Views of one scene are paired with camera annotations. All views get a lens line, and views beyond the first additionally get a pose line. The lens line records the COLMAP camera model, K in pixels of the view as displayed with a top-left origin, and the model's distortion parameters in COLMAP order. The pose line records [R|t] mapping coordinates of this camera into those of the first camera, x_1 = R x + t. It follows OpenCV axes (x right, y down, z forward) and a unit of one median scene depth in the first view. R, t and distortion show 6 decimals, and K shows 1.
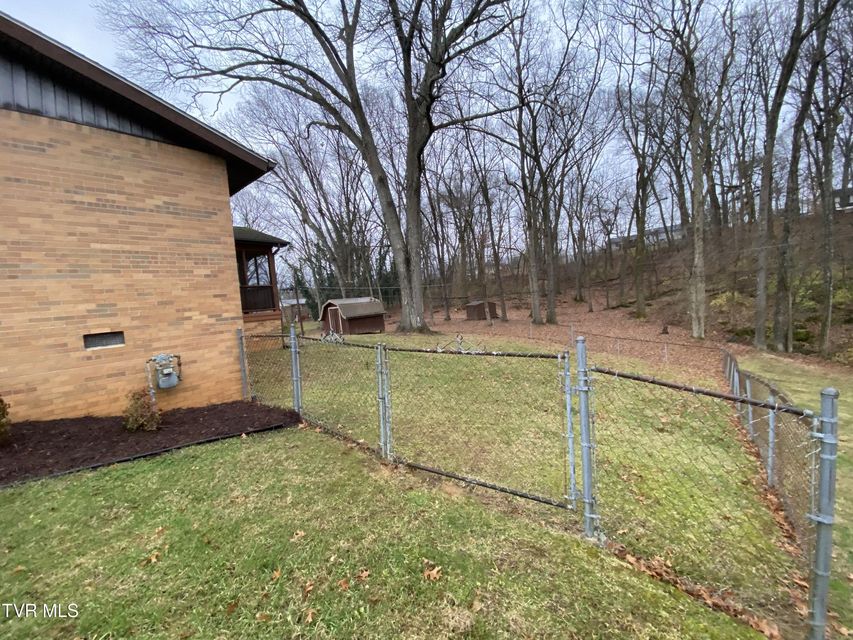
lens RADIAL K [[346.0, 0, 423.5], [0, 346.0, 321.2], [0, 0, 1]] dist [0.037549, -0.032218]
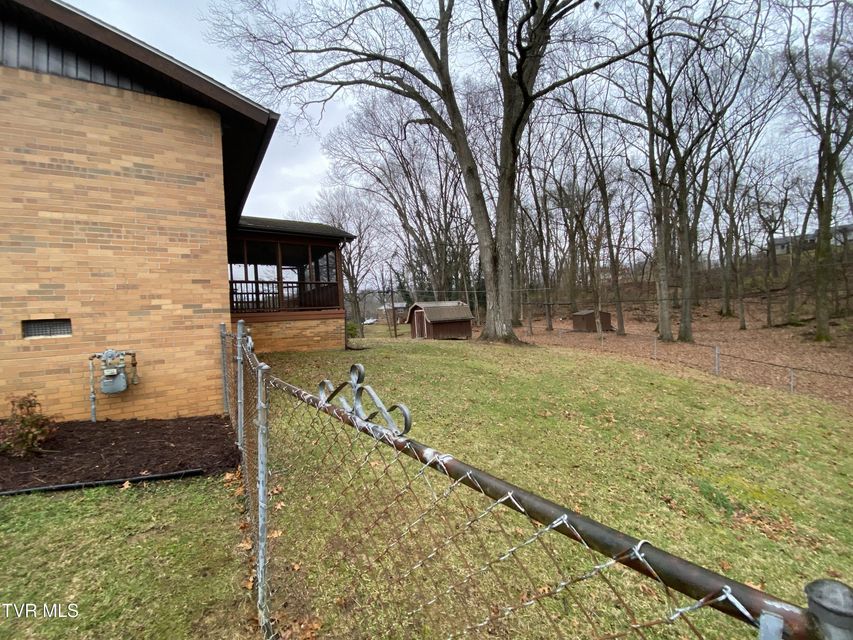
lens RADIAL K [[344.9, 0, 424.5], [0, 344.9, 320.0], [0, 0, 1]] dist [0.017305, -0.018996]
pose [[0.956176, 0.046362, -0.289099, 0.042840], [-0.052535, 0.998526, -0.013624, -0.000243], [0.288042, 0.028215, 0.957202, 0.119908]]
